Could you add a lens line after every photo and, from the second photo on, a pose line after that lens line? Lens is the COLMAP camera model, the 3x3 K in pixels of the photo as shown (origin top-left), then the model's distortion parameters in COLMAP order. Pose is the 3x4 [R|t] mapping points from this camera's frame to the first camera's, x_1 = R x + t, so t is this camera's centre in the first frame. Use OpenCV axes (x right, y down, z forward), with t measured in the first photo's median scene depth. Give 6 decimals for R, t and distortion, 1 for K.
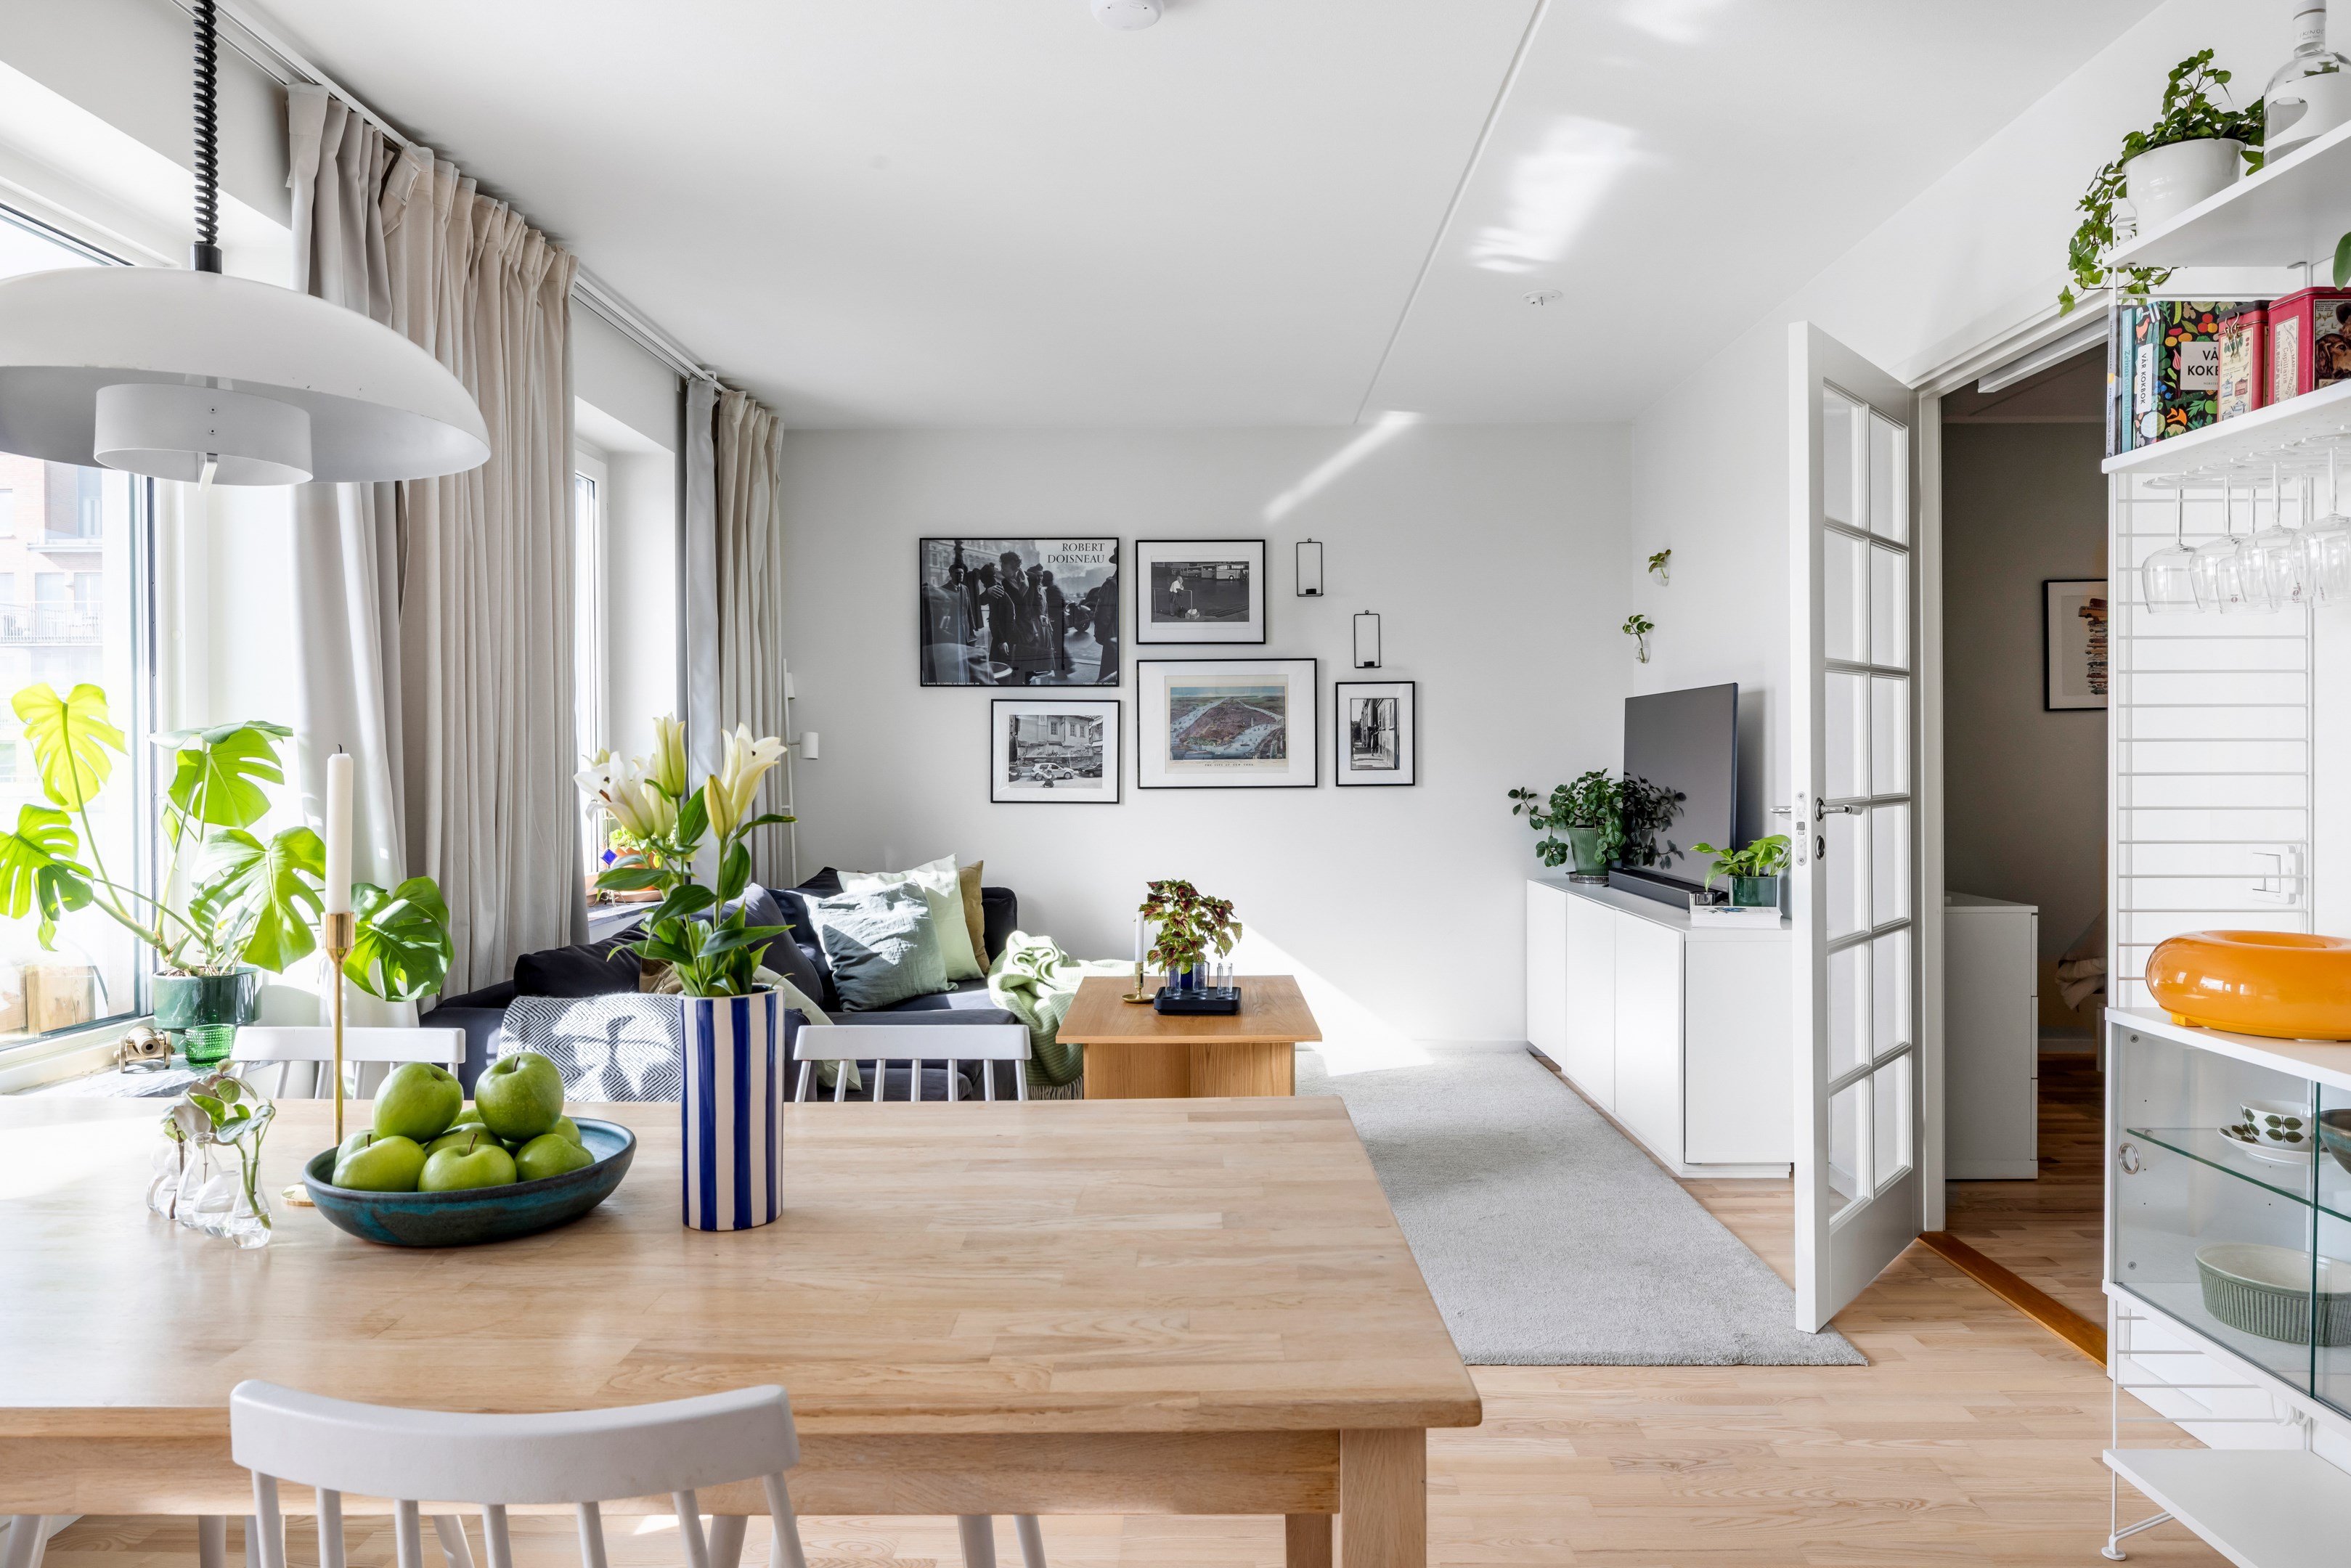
lens RADIAL K [[1482.1, 0, 1168.6], [0, 1482.1, 772.0], [0, 0, 1]] dist [0.002277, 0.002197]
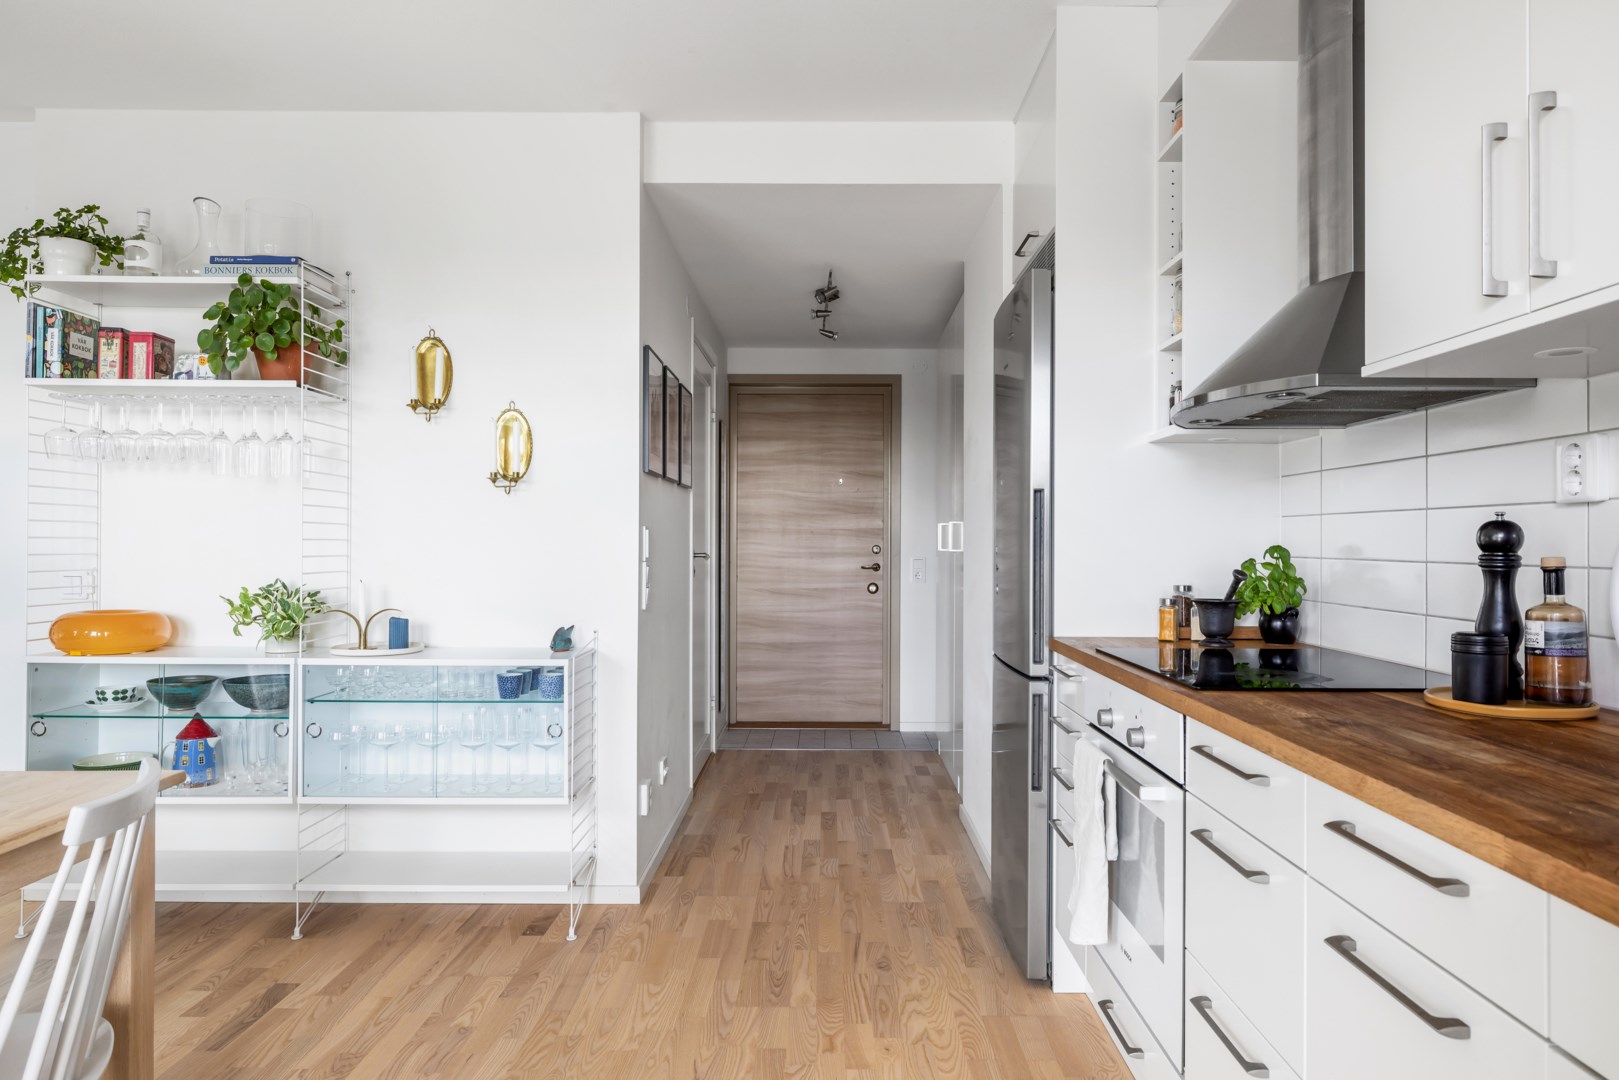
lens RADIAL K [[969.4, 0, 809.5], [0, 969.4, 540.0], [0, 0, 1]] dist [-0.005965, 0.000845]
pose [[-0.016395, 0.000321, 0.999866, -0.650439], [0.004964, 0.999988, -0.000239, 0.009611], [-0.999853, 0.004960, -0.016396, -0.019162]]
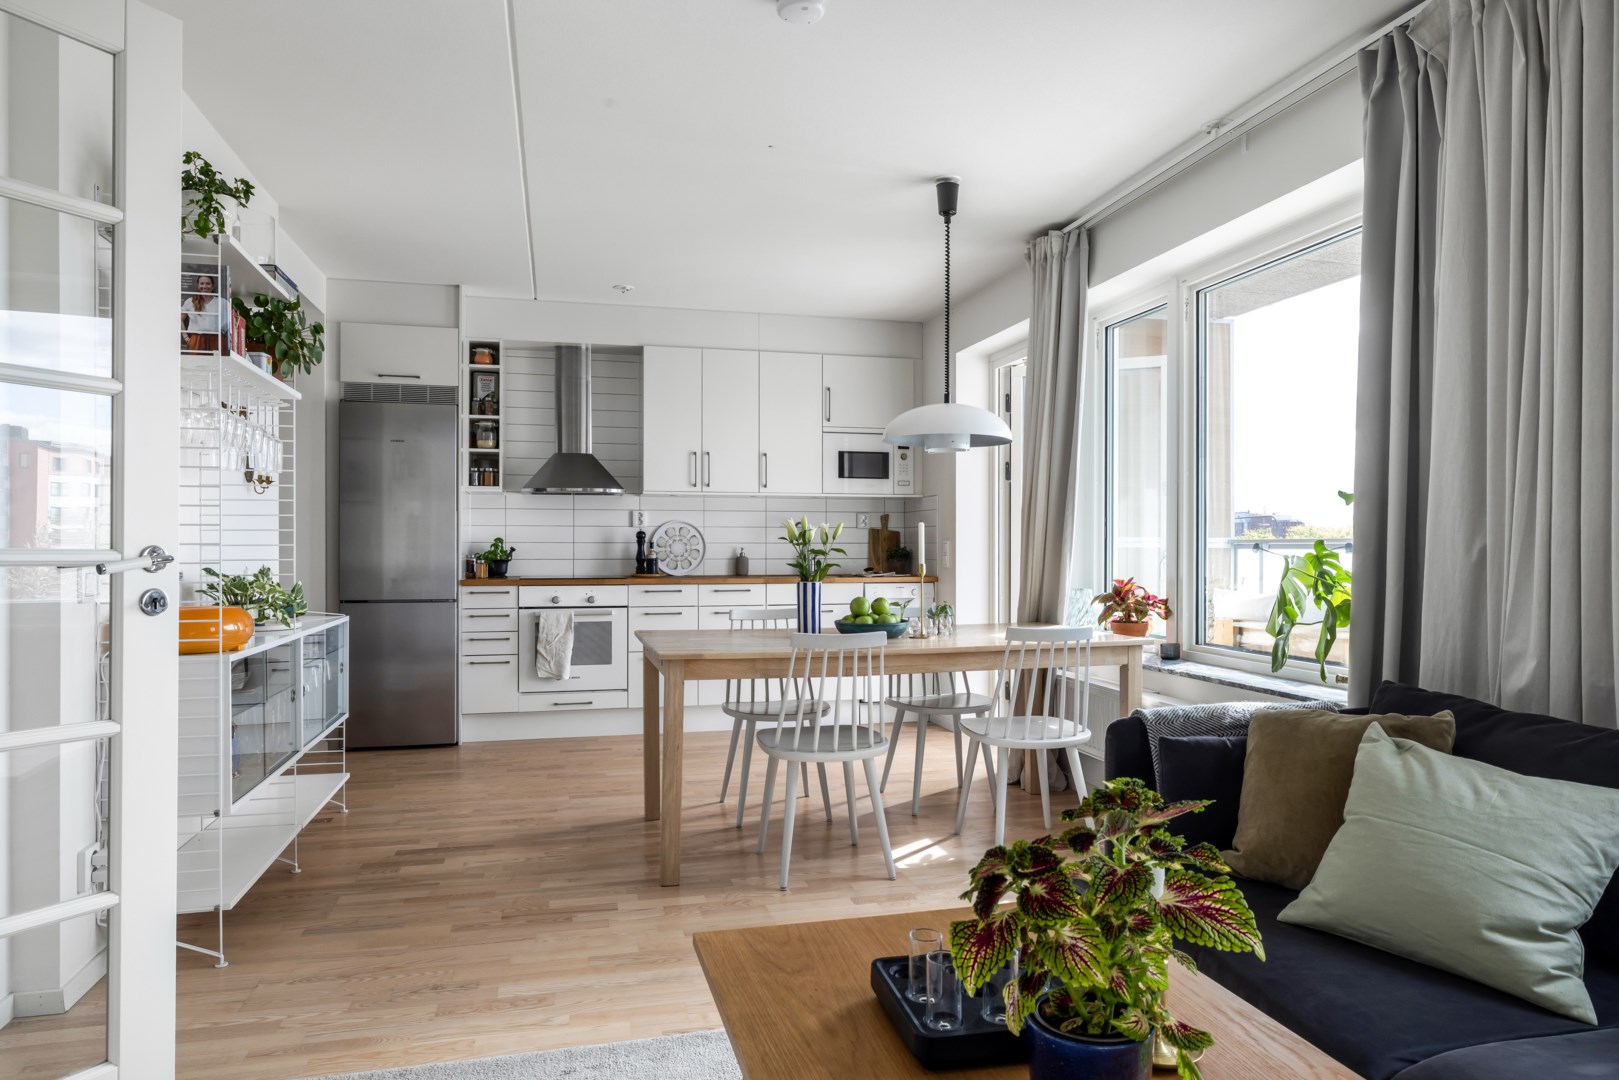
lens RADIAL K [[1010.4, 0, 809.5], [0, 1010.4, 540.0], [0, 0, 1]] dist [-0.001160, 0.001635]
pose [[-0.966786, 0.000597, -0.255586, 0.264703], [0.000546, 1.000000, 0.000268, 0.023157], [0.255587, 0.000119, -0.966786, 2.312177]]
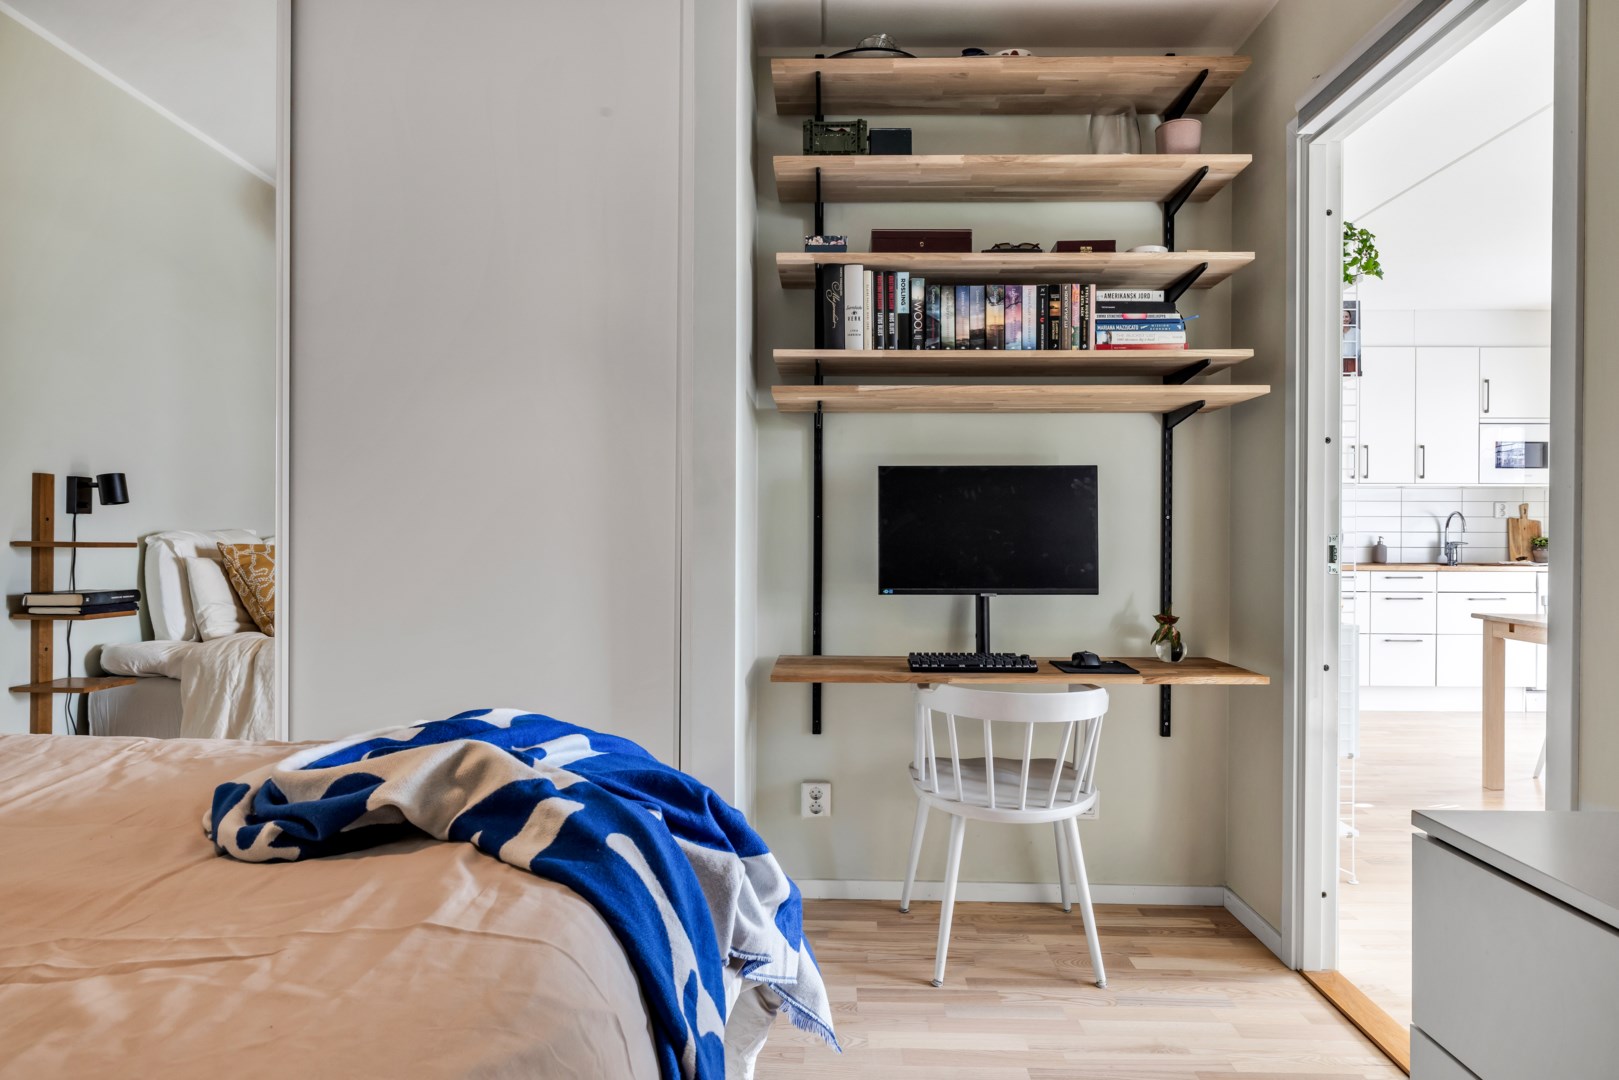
lens RADIAL K [[969.4, 0, 809.5], [0, 969.4, 540.0], [0, 0, 1]] dist [-0.005965, 0.000845]
pose [[-0.999971, -0.001464, 0.007446, 1.391712], [-0.001364, 0.999910, 0.013349, 0.020274], [-0.007465, 0.013338, -0.999883, 2.362671]]
